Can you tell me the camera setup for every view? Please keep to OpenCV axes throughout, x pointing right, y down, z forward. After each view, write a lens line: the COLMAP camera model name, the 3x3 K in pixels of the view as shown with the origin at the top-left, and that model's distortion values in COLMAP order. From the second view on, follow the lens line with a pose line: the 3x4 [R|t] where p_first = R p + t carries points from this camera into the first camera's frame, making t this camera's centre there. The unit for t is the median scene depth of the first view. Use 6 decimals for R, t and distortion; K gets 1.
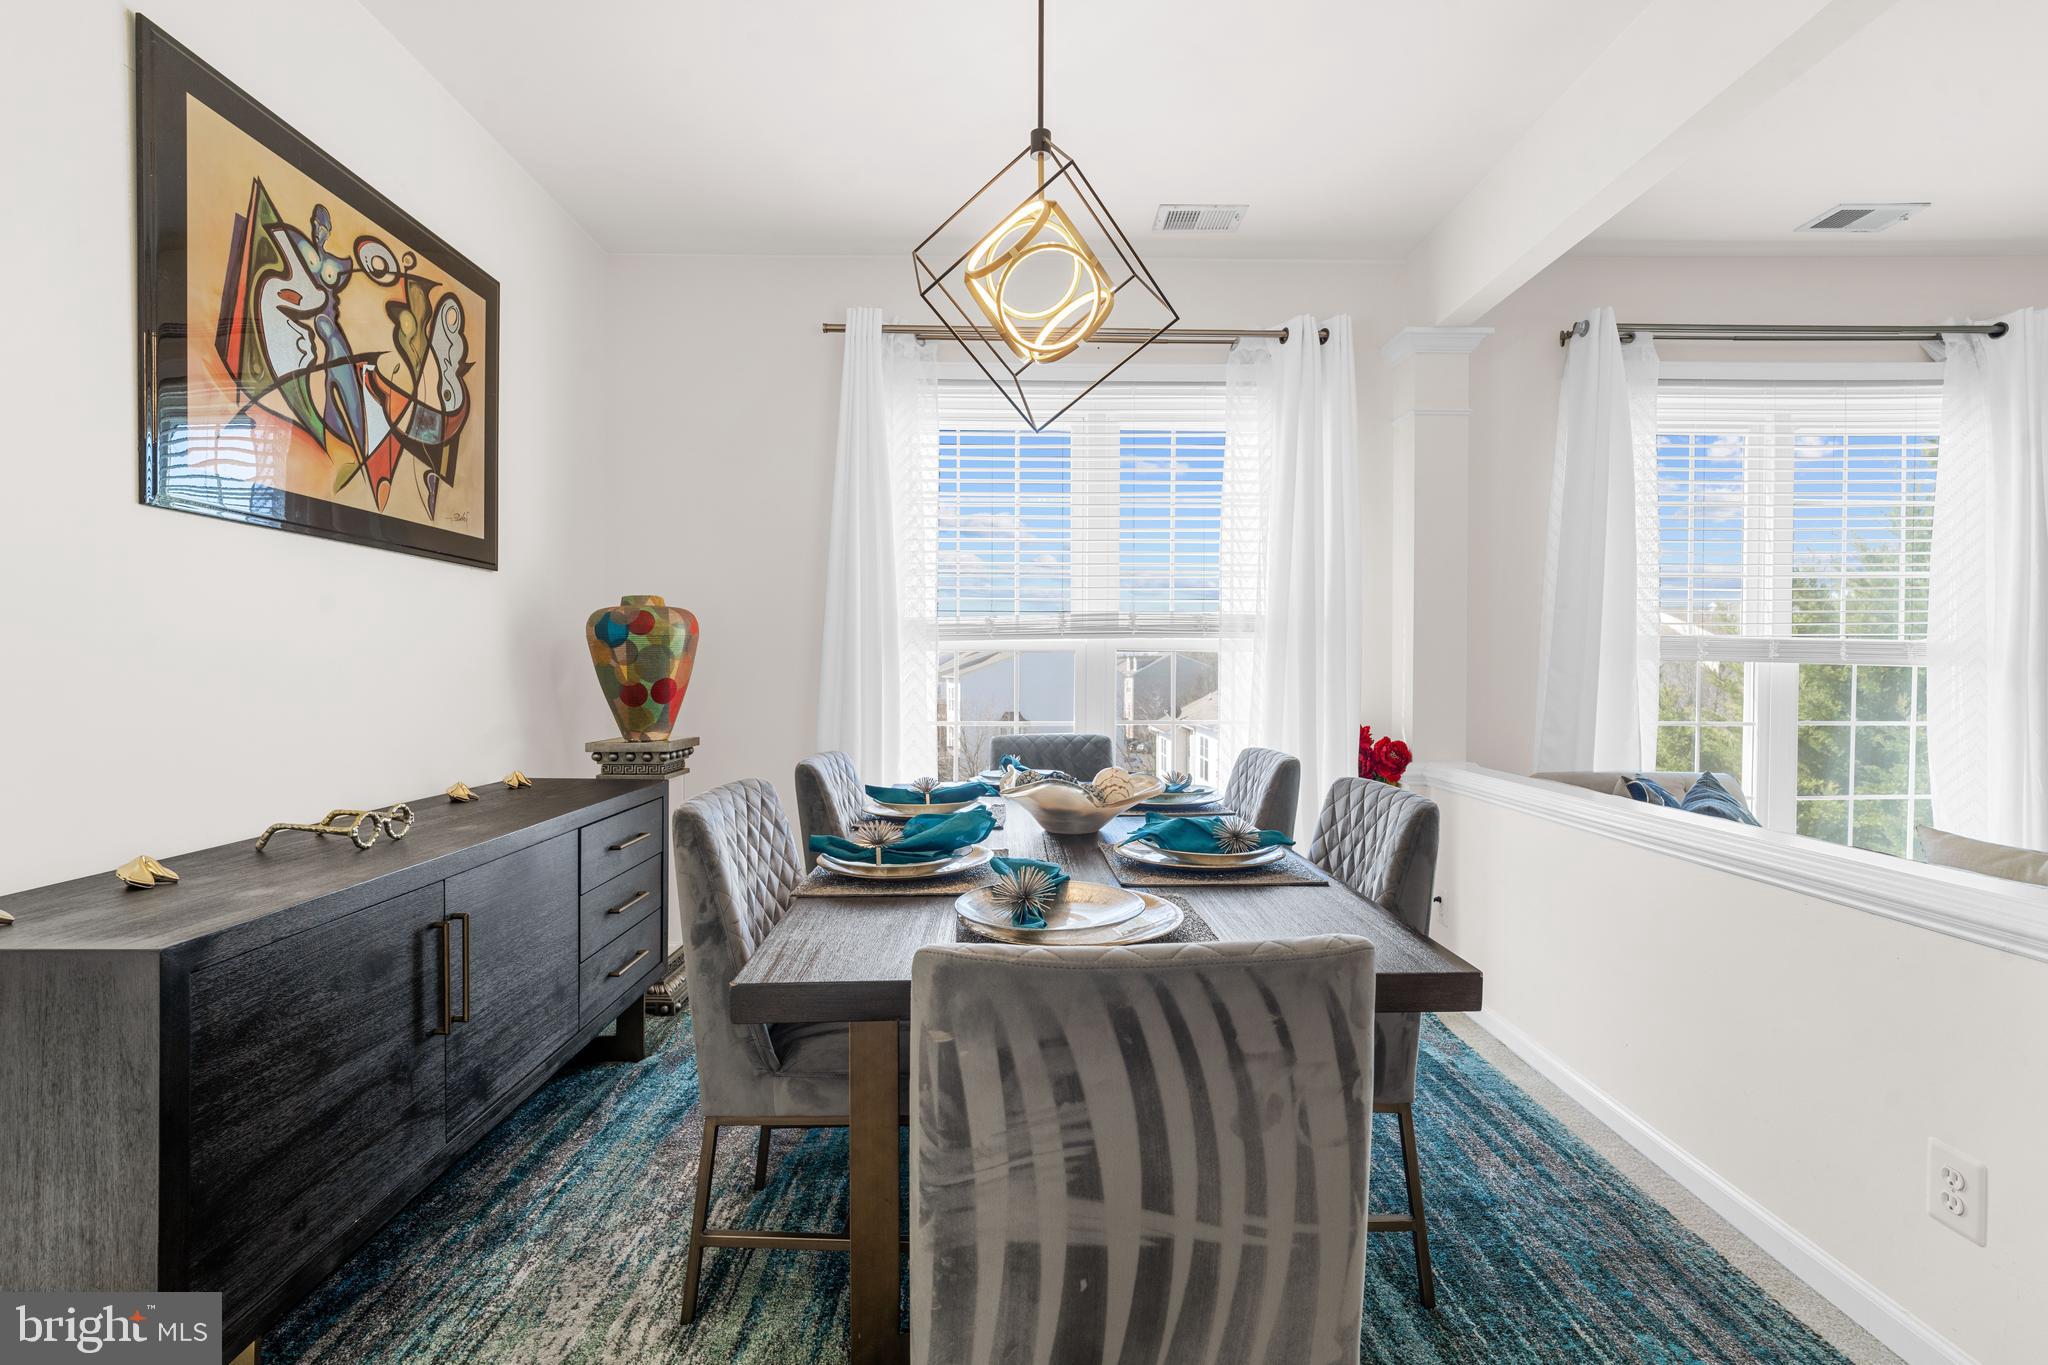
lens RADIAL K [[964.0, 0, 1026.7], [0, 964.0, 676.3], [0, 0, 1]] dist [-0.022467, 0.011659]
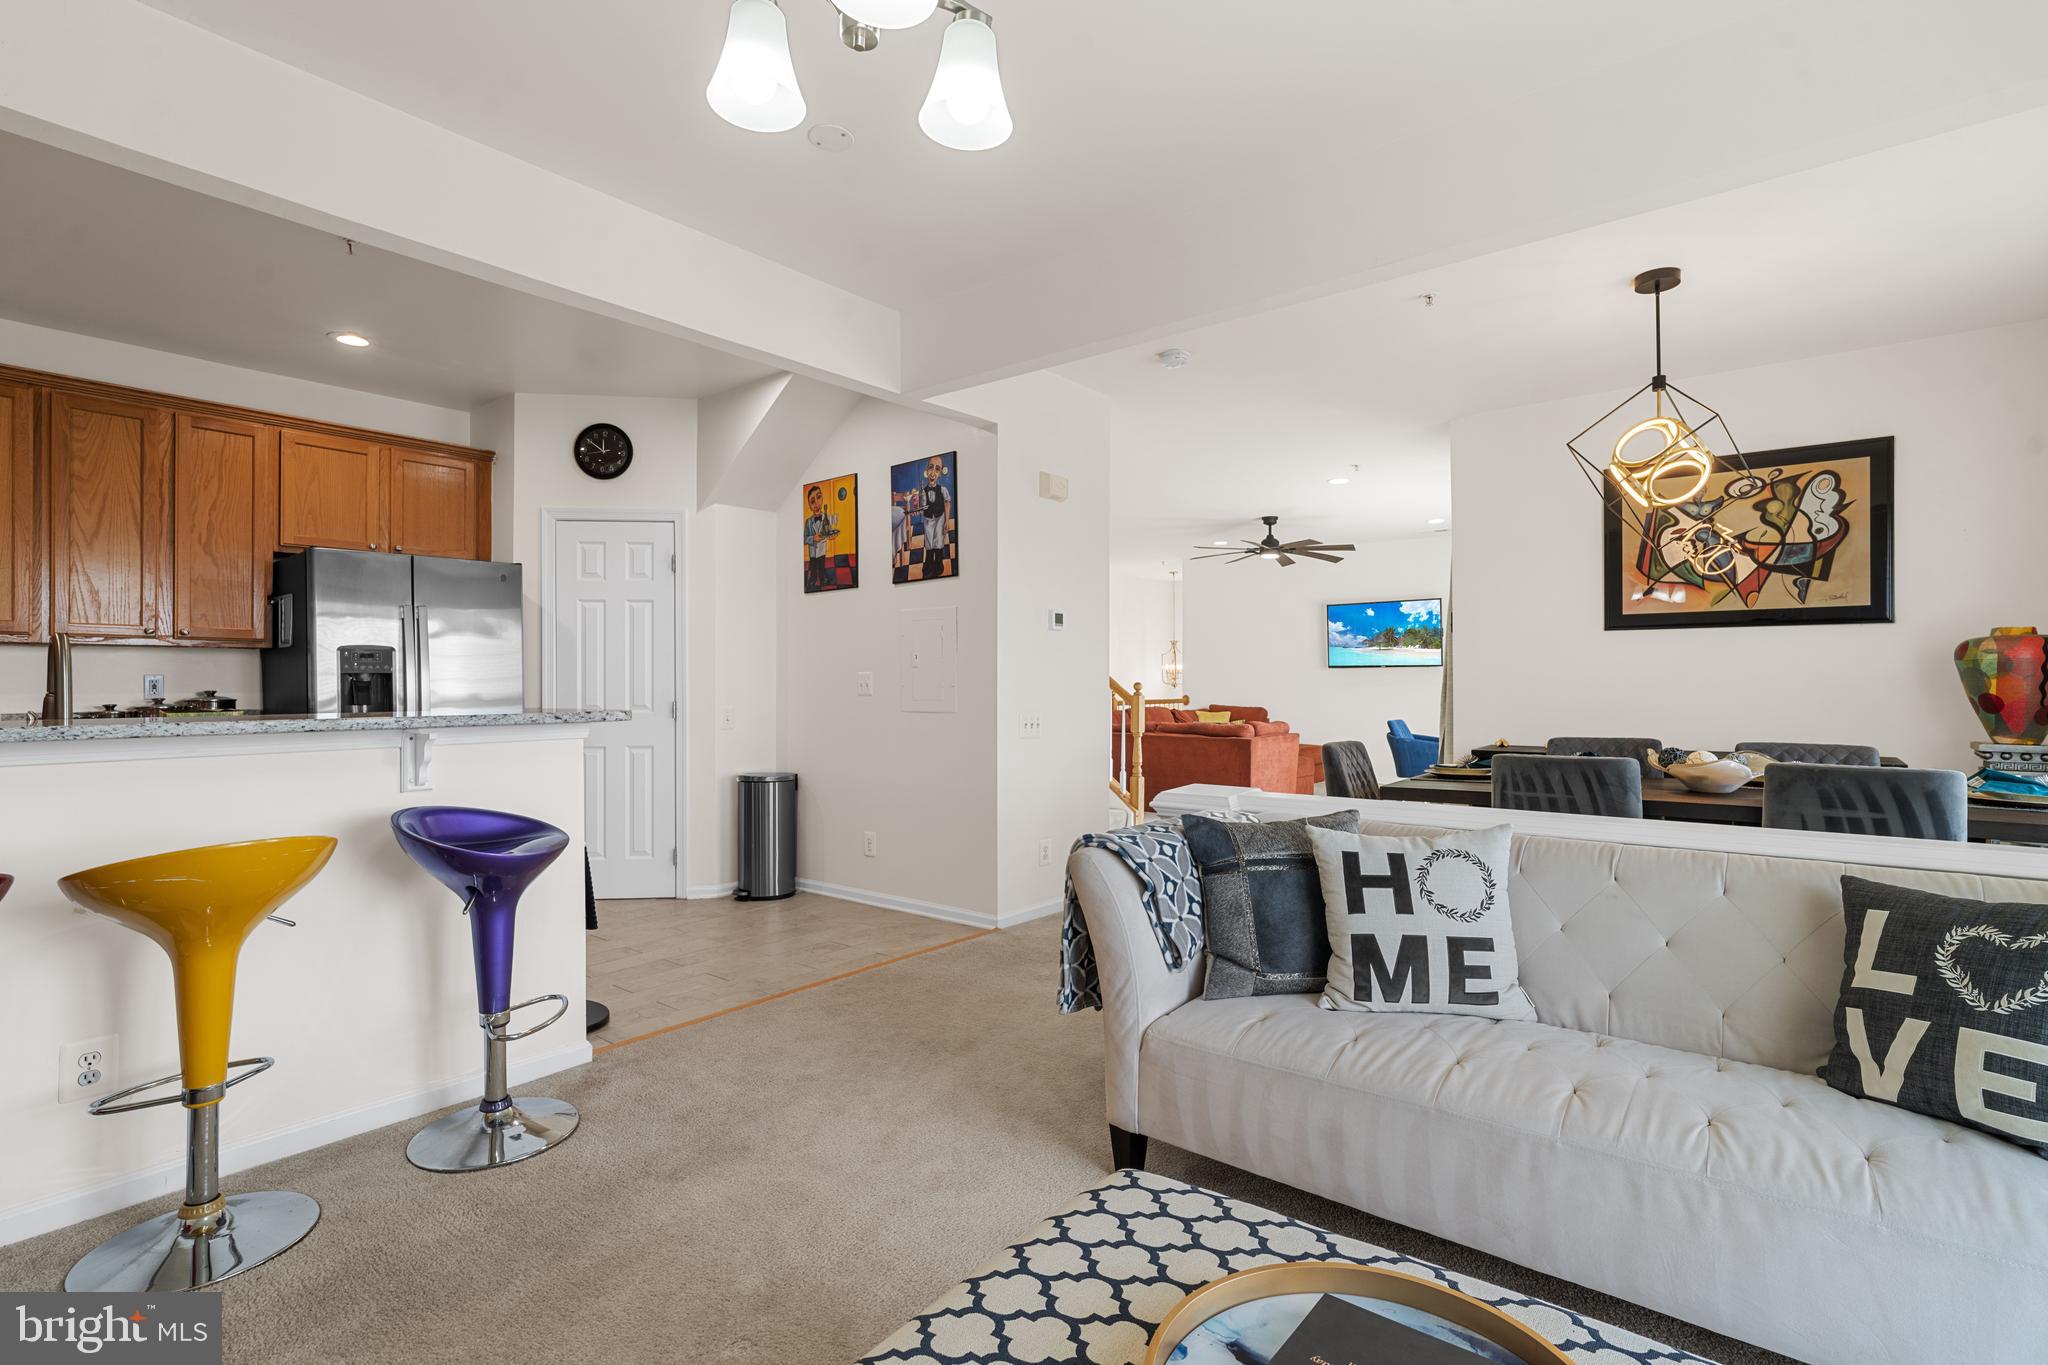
lens RADIAL K [[964.0, 0, 1030.1], [0, 964.0, 681.1], [0, 0, 1]] dist [-0.022467, 0.011659]
pose [[-0.625821, -0.003669, -0.779958, 1.700526], [-0.007333, 0.999972, 0.001179, -0.008153], [0.779933, 0.006457, -0.625830, 0.981444]]
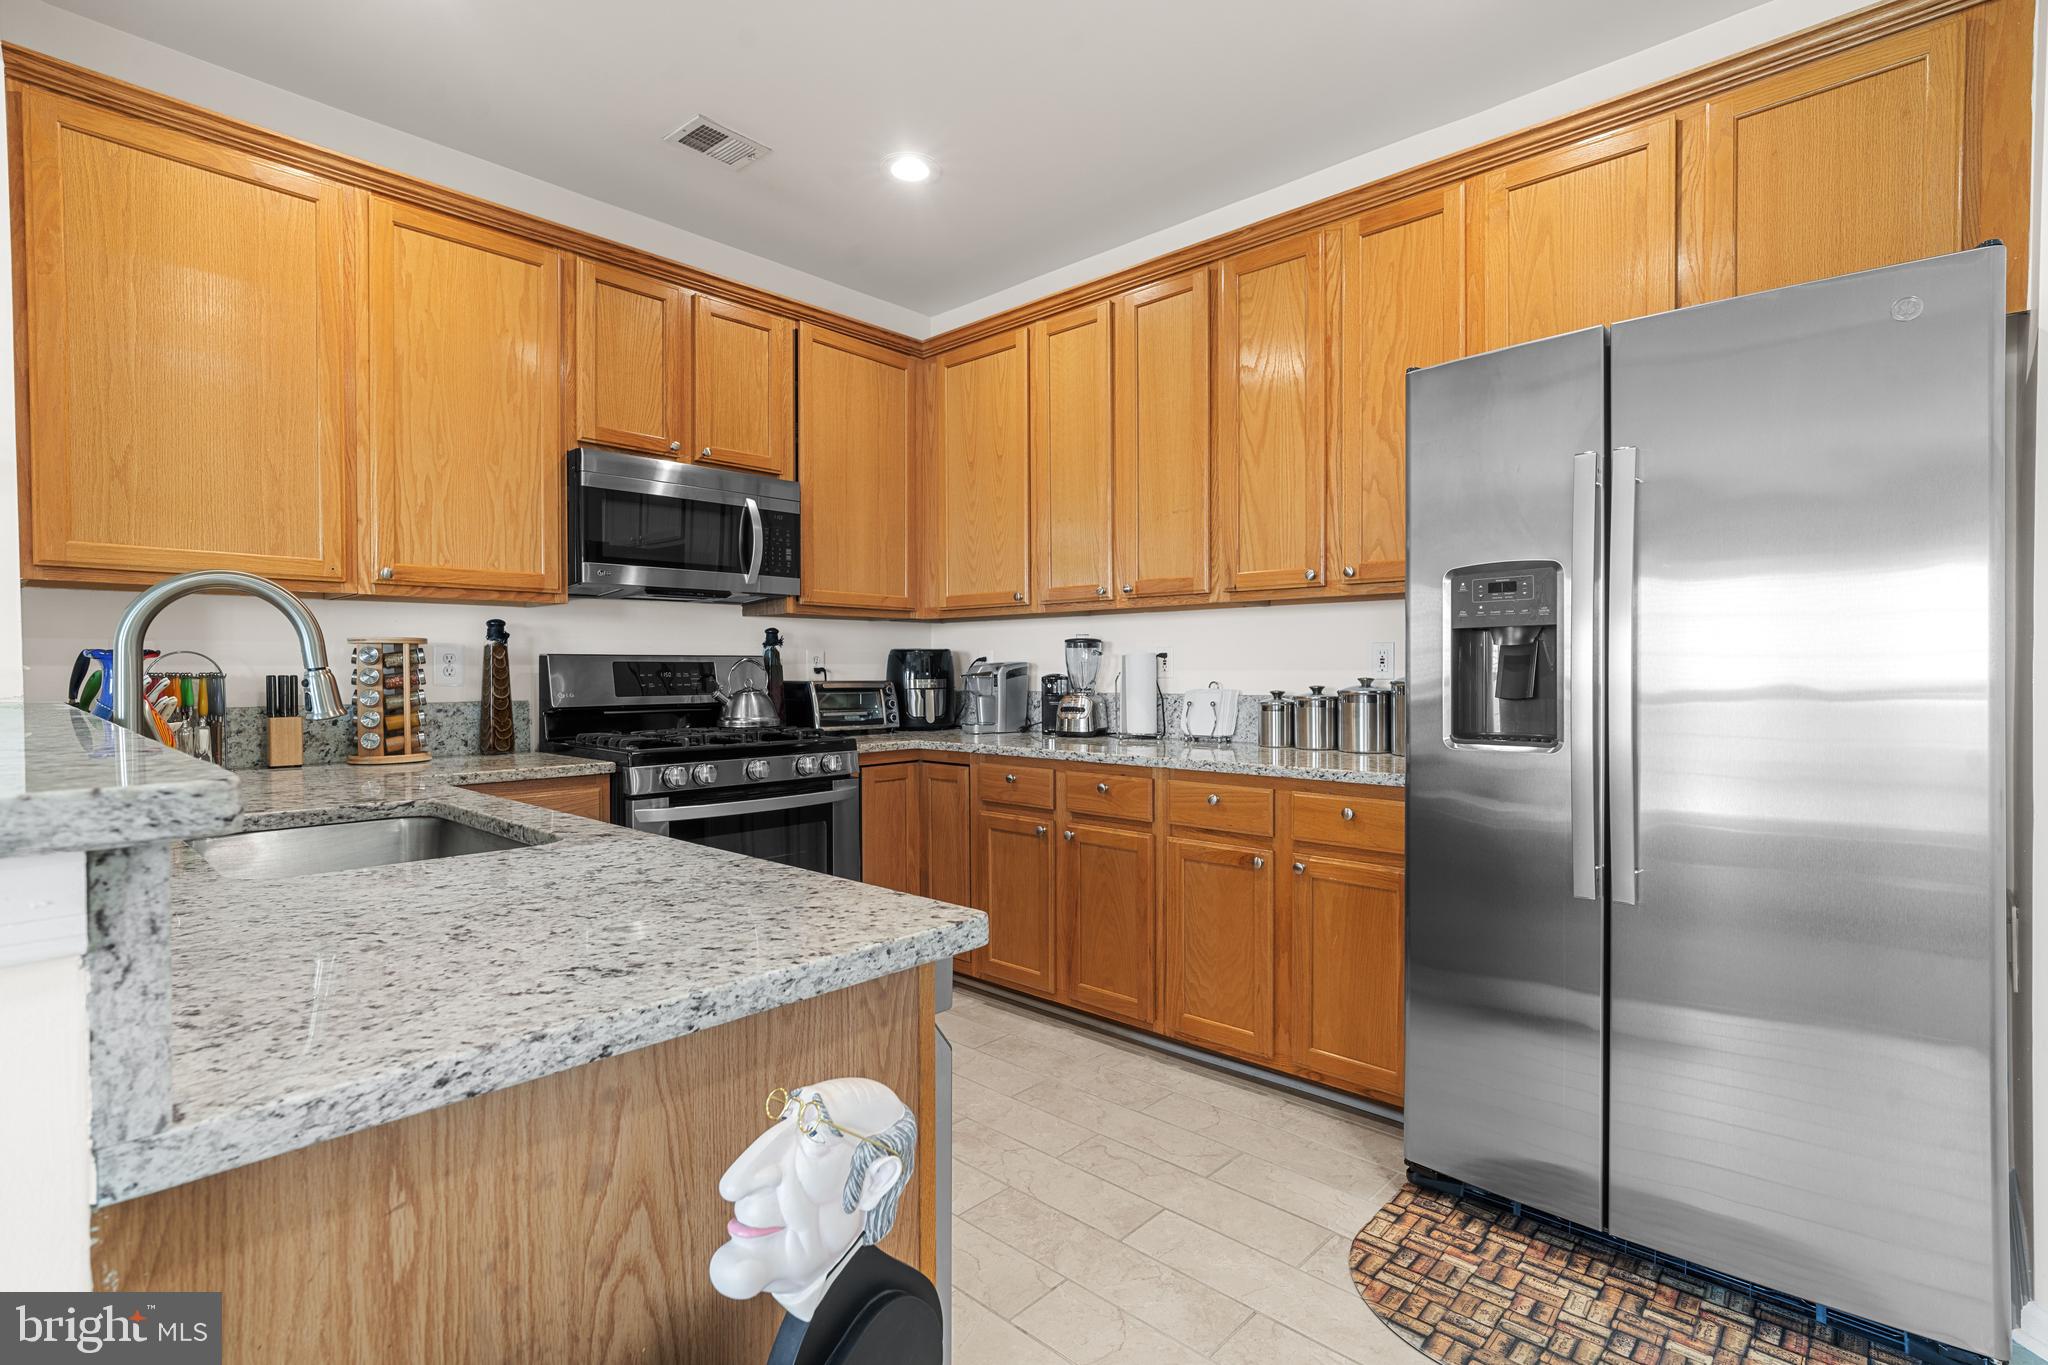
lens RADIAL K [[964.0, 0, 1029.7], [0, 964.0, 675.2], [0, 0, 1]] dist [-0.022467, 0.011659]
pose [[-0.722307, -0.007031, 0.691537, 0.876705], [0.009850, 0.999742, 0.020452, 0.006839], [-0.691503, 0.021585, -0.722051, -0.184851]]
